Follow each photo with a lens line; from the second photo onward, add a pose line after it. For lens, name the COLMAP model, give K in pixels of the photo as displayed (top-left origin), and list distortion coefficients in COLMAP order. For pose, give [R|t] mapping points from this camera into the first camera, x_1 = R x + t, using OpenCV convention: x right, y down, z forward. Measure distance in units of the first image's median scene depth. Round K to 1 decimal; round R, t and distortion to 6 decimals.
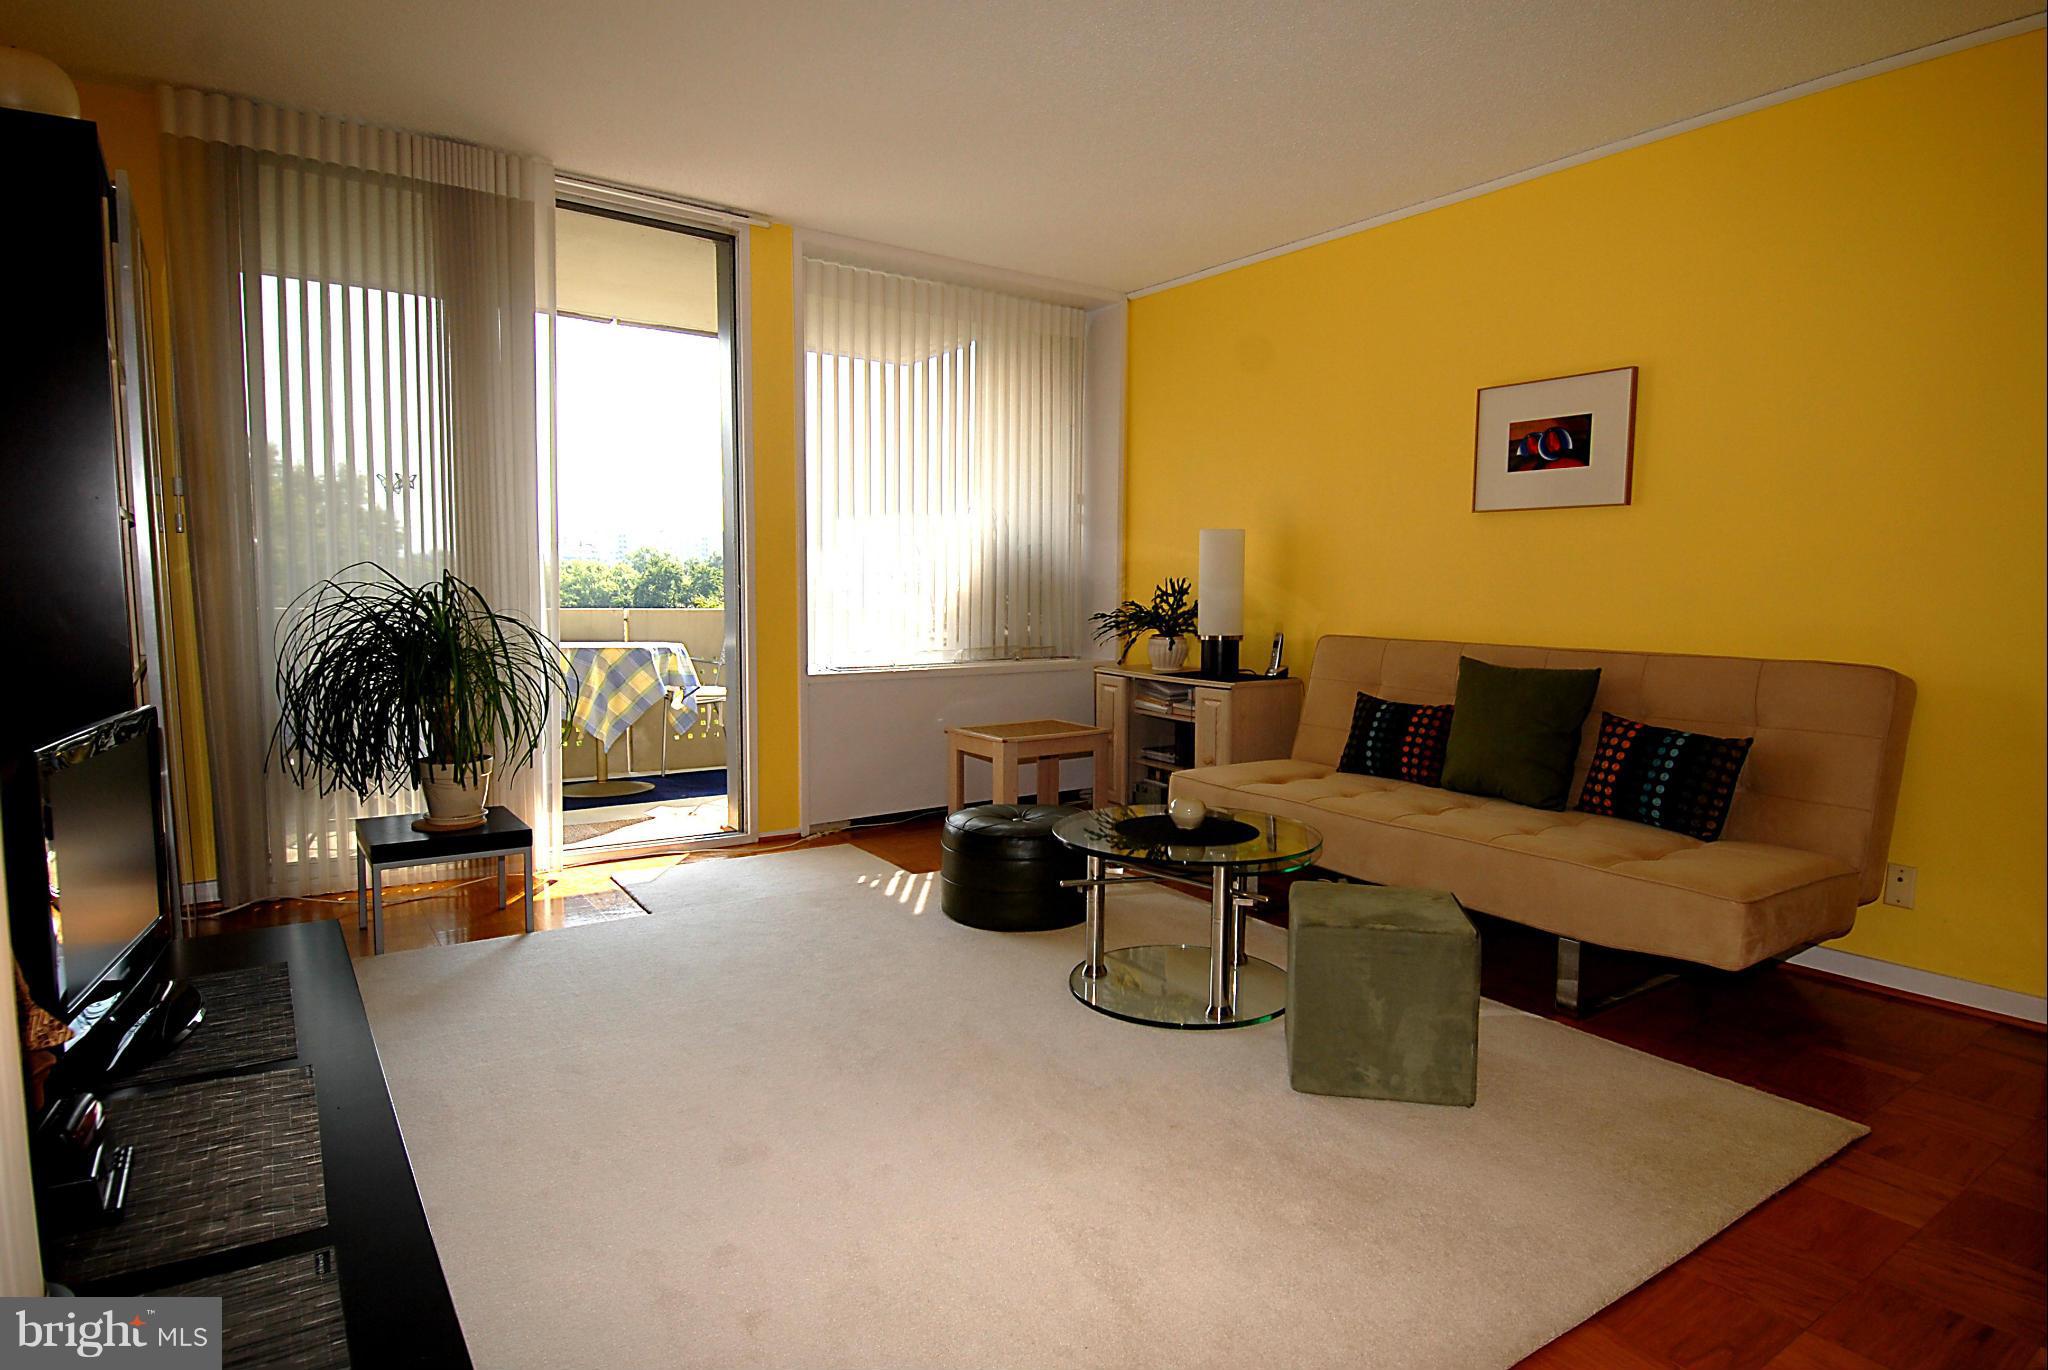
lens RADIAL K [[1061.3, 0, 1012.5], [0, 1061.3, 687.0], [0, 0, 1]] dist [0.047370, -0.055354]
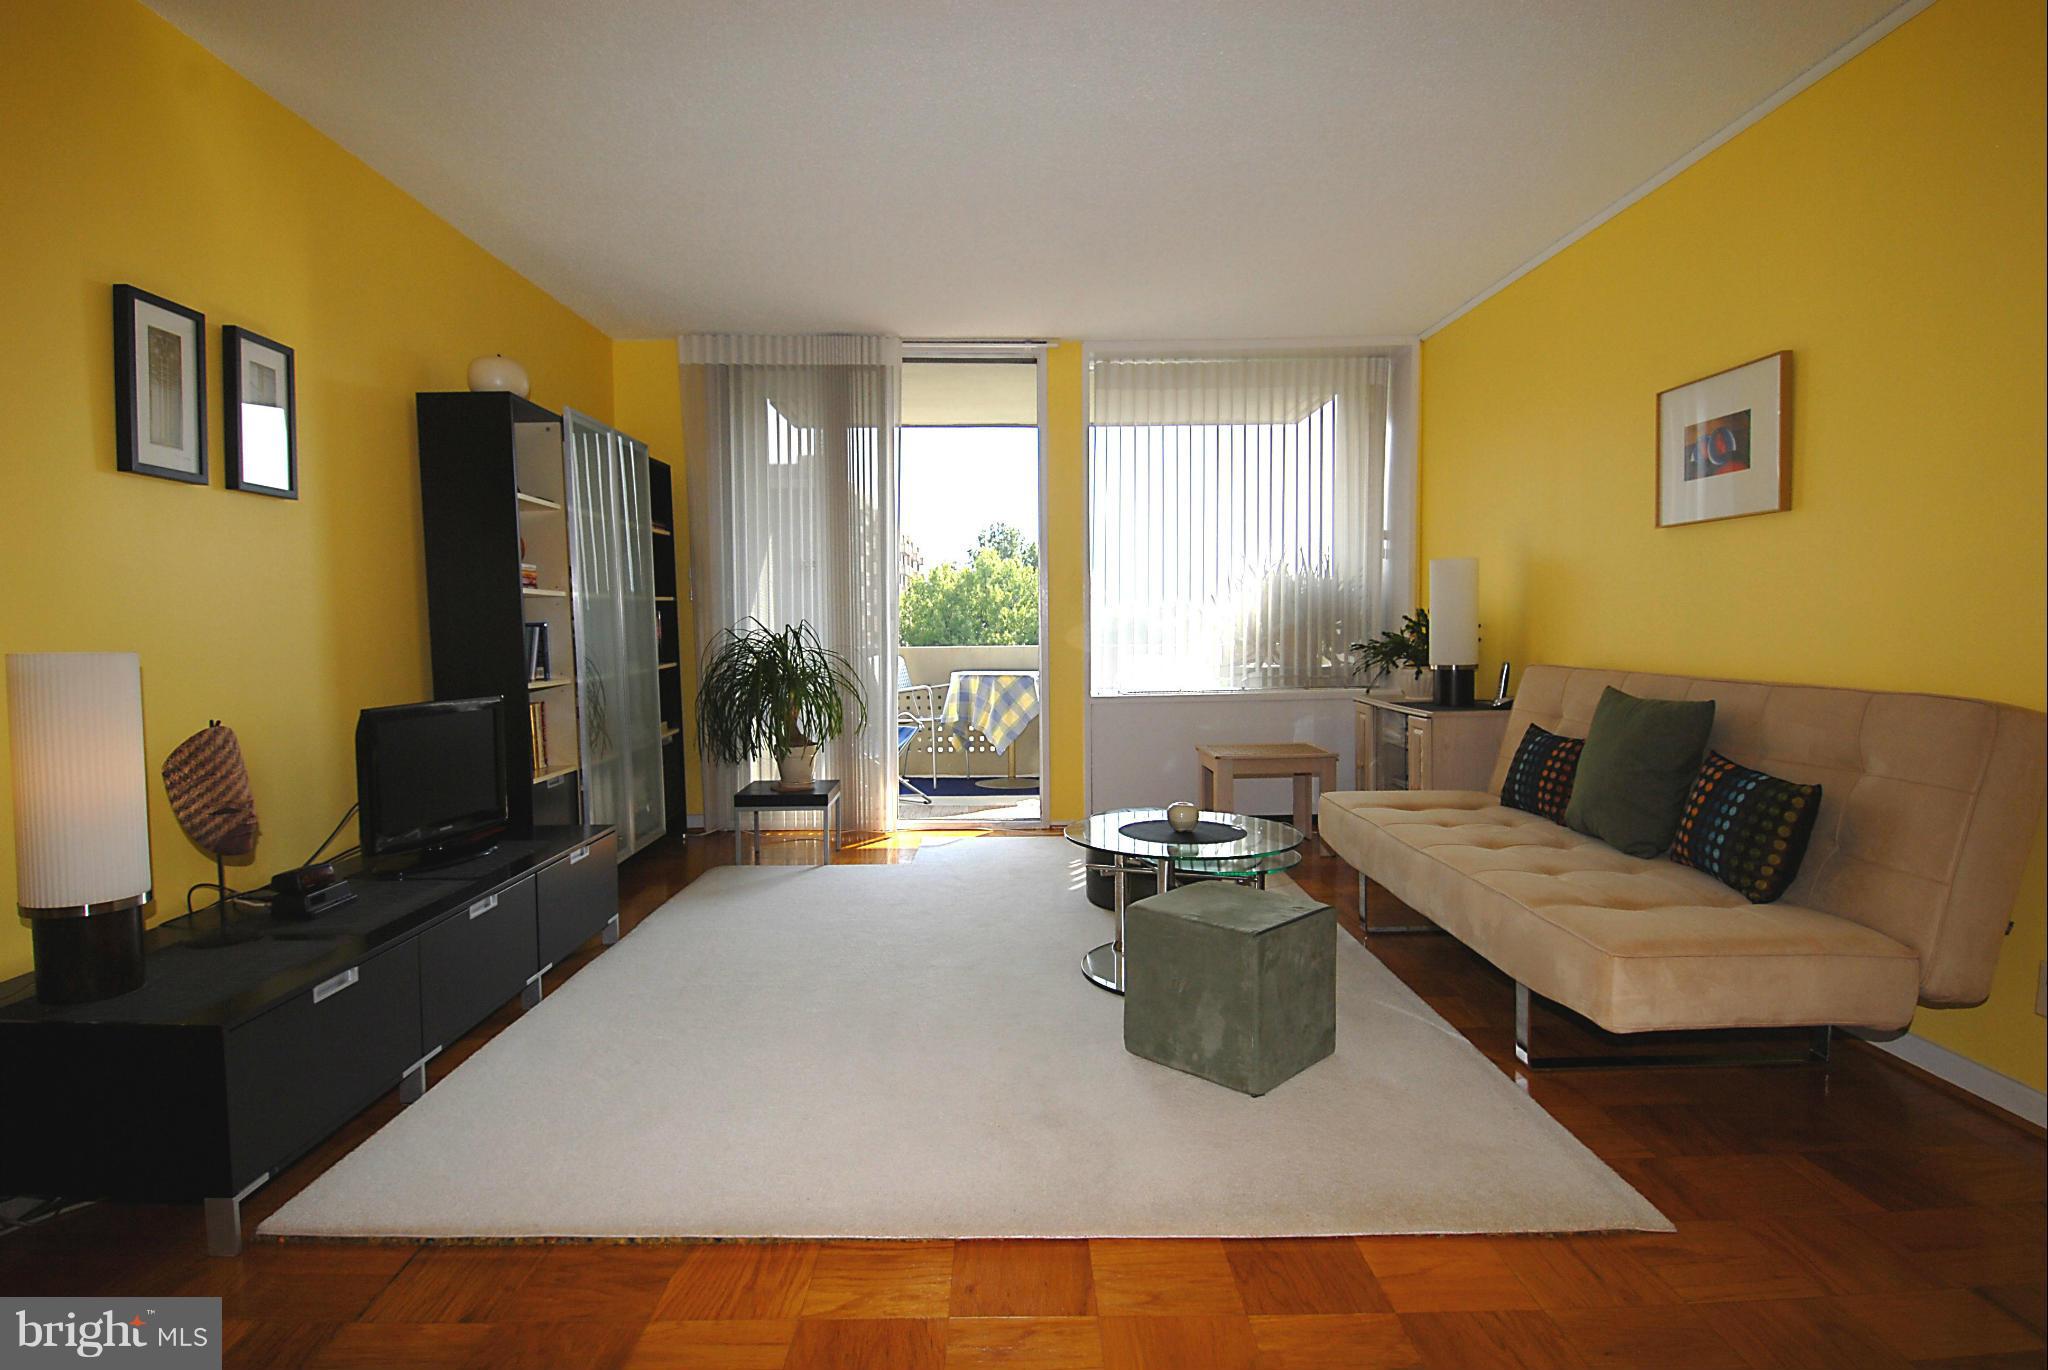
lens RADIAL K [[962.0, 0, 1024.0], [0, 962.0, 685.0], [0, 0, 1]] dist [0.040692, -0.037096]
pose [[0.838831, 0.012522, -0.544248, 0.425990], [-0.030631, 0.999237, -0.024220, 0.005387], [0.543530, 0.036987, 0.838574, 0.024353]]
